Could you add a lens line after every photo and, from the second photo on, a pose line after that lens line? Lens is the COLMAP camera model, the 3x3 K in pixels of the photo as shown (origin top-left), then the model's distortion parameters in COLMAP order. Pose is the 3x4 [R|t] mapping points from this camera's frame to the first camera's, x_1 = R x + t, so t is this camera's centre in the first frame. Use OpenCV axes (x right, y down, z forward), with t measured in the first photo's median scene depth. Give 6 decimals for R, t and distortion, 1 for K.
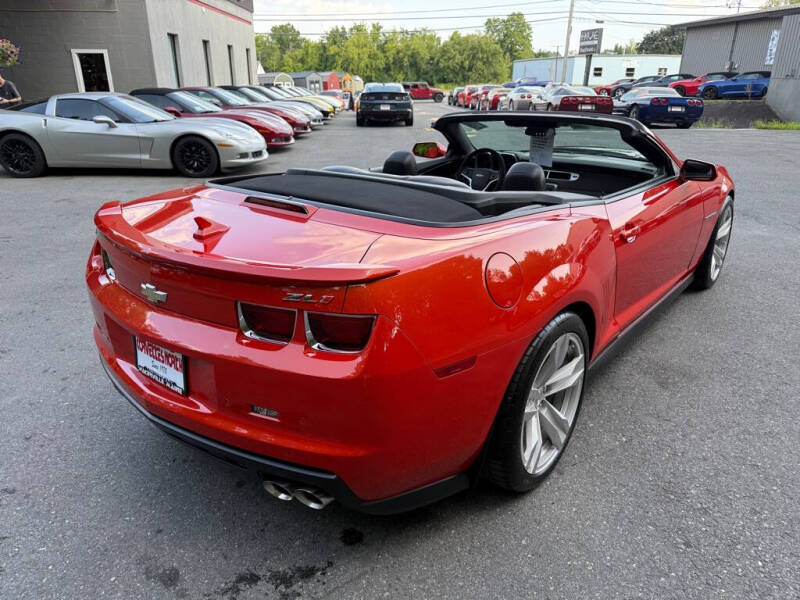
lens RADIAL K [[566.8, 0, 401.6], [0, 566.8, 302.4], [0, 0, 1]] dist [0.017015, -0.026082]
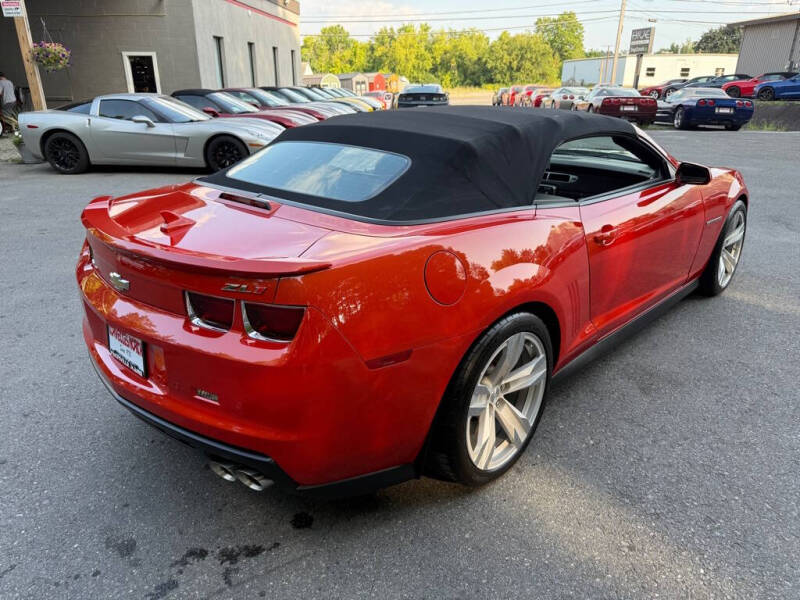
lens RADIAL K [[566.8, 0, 398.3], [0, 566.8, 303.8], [0, 0, 1]] dist [0.017015, -0.026082]
pose [[0.996549, 0.028594, -0.077932, 0.117656], [-0.028529, 0.999591, 0.001948, 0.005799], [0.077955, 0.000282, 0.996957, -0.018193]]
